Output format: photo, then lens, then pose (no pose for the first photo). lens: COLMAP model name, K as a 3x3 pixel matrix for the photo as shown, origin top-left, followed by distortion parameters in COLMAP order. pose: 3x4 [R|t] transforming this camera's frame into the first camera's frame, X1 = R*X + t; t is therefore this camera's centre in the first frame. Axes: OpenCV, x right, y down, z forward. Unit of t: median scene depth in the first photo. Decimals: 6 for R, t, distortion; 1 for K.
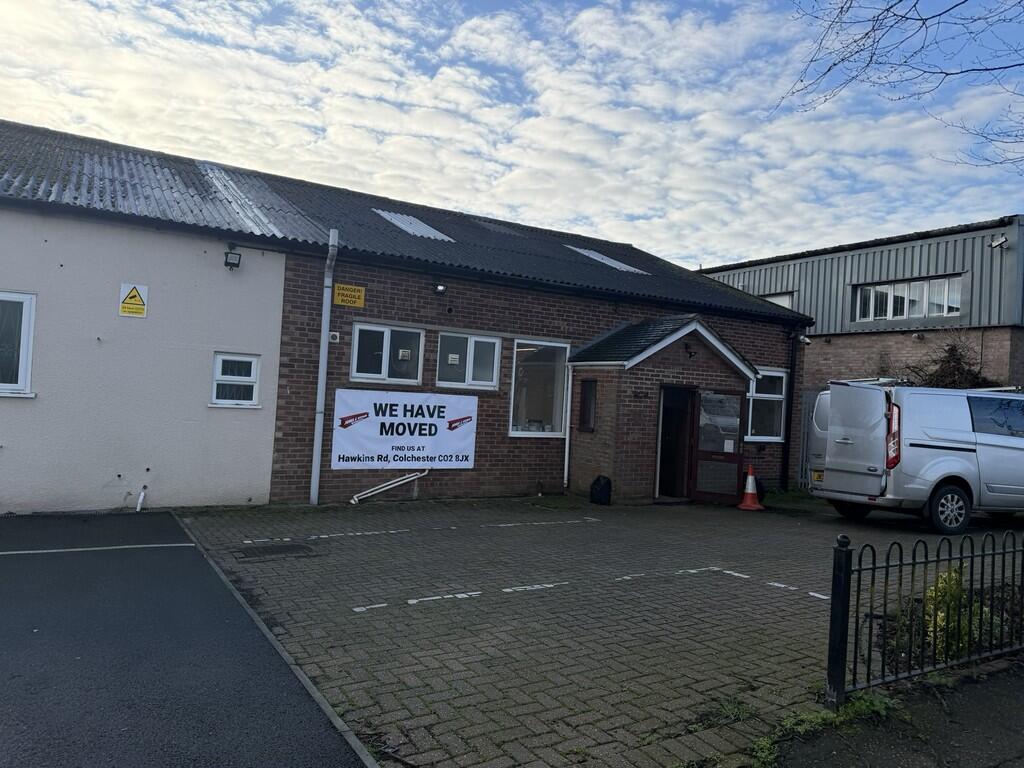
lens RADIAL K [[721.5, 0, 510.5], [0, 721.5, 380.7], [0, 0, 1]] dist [0.052380, 0.000150]
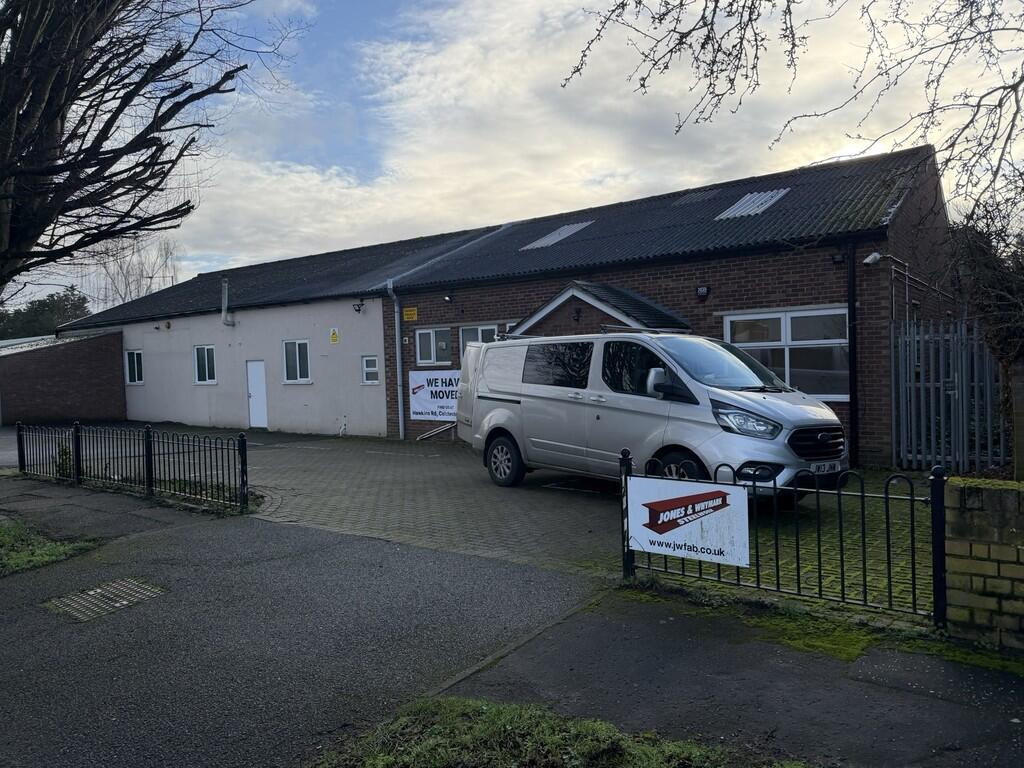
lens RADIAL K [[721.5, 0, 510.9], [0, 721.5, 383.2], [0, 0, 1]] dist [0.052380, 0.000150]
pose [[0.369683, -0.036768, -0.928430, 1.363913], [0.067420, 0.997644, -0.012664, 0.074419], [0.926709, -0.057913, 0.371291, 0.586933]]
